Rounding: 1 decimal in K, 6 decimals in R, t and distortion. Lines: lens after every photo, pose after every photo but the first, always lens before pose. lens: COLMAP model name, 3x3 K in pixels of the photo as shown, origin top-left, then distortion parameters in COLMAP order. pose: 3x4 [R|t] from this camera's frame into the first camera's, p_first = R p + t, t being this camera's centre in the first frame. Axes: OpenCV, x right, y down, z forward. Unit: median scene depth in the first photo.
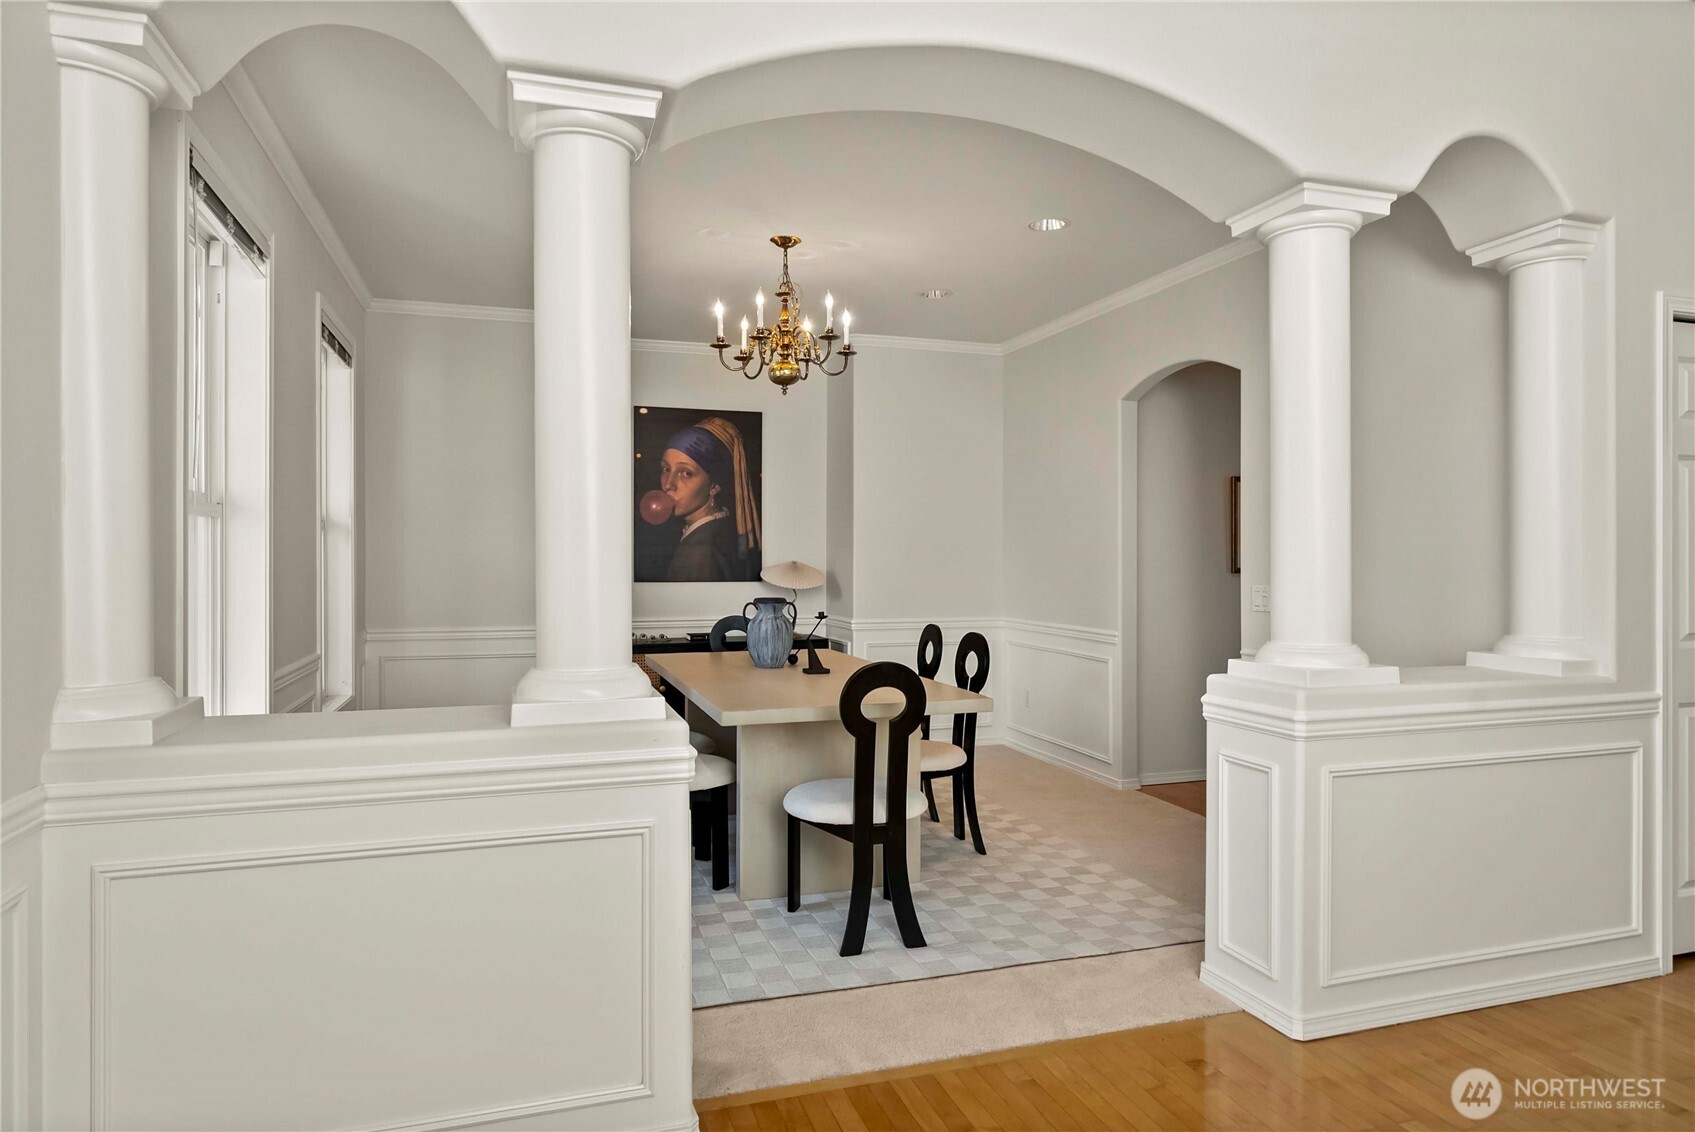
lens RADIAL K [[1008.6, 0, 844.5], [0, 1008.6, 559.6], [0, 0, 1]] dist [0.002866, 0.000105]
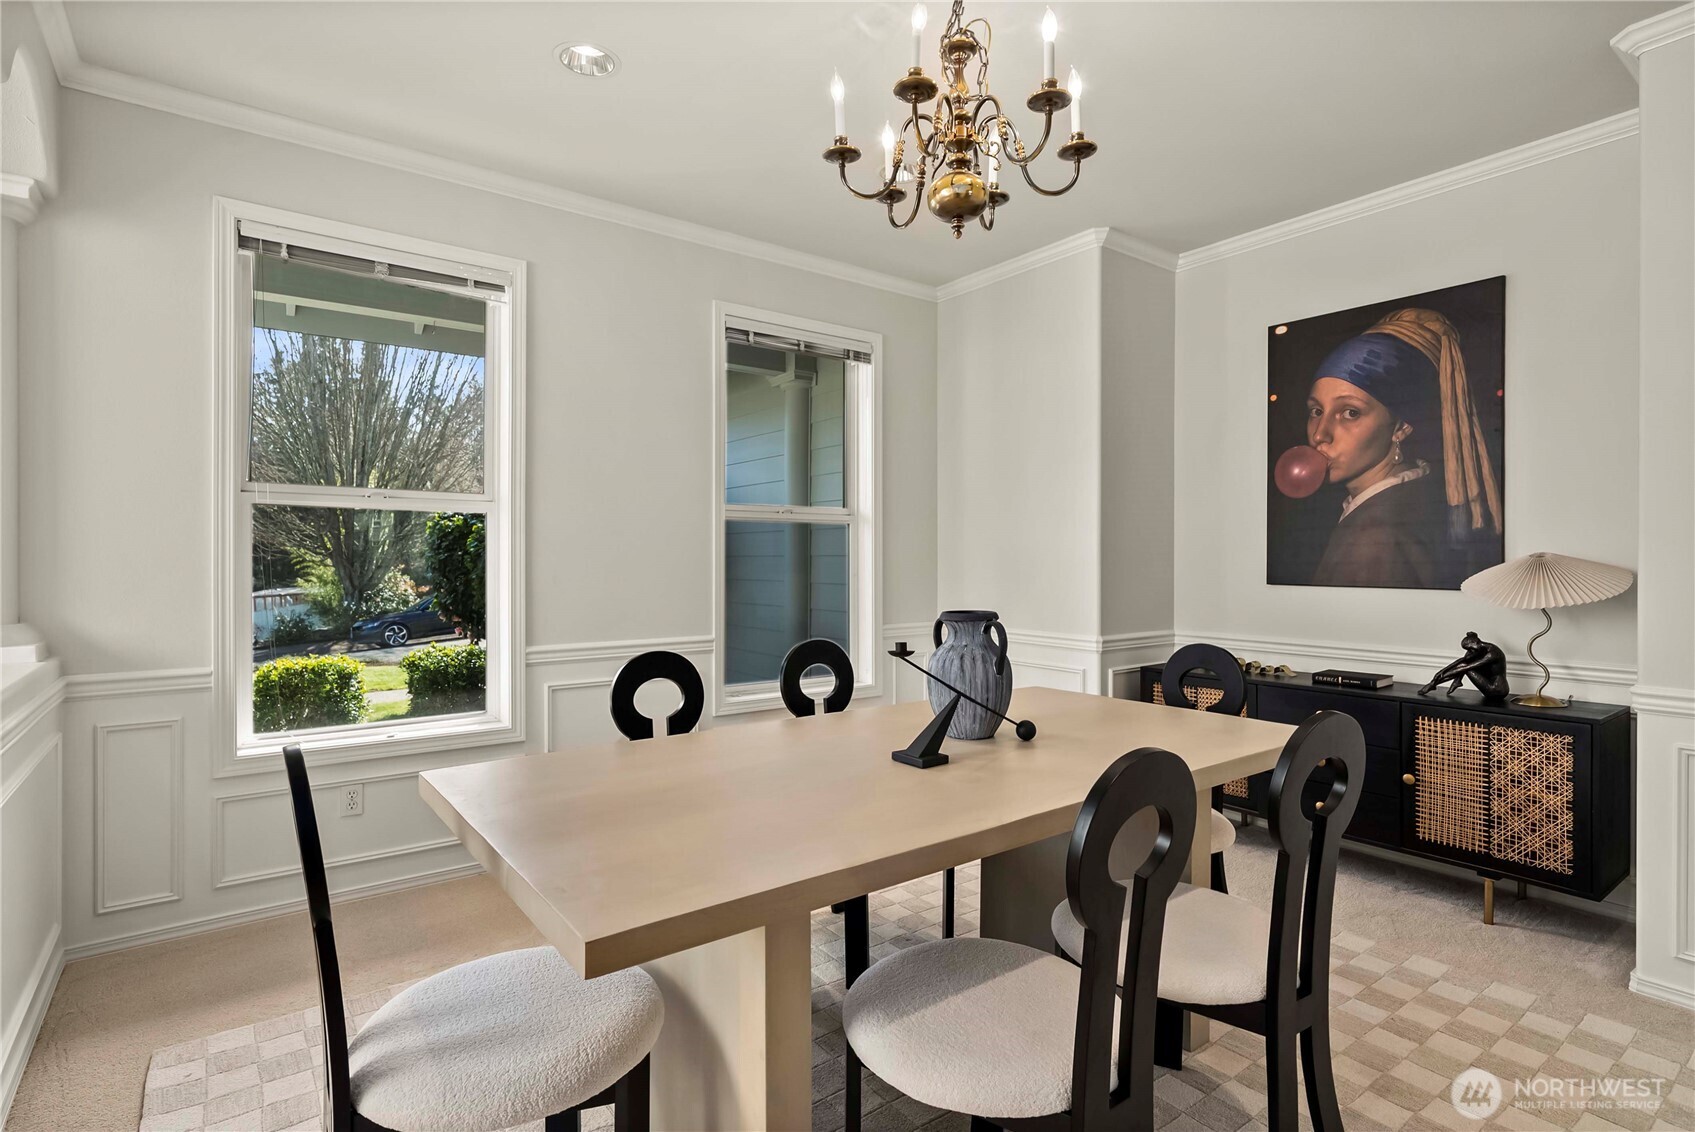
lens RADIAL K [[828.7, 0, 847.6], [0, 828.7, 559.0], [0, 0, 1]] dist [-0.005295, -0.000333]
pose [[0.315535, 0.001701, -0.948912, 0.229306], [-0.006221, 0.999981, -0.000276, 0.006865], [0.948894, 0.005991, 0.315539, 0.544581]]
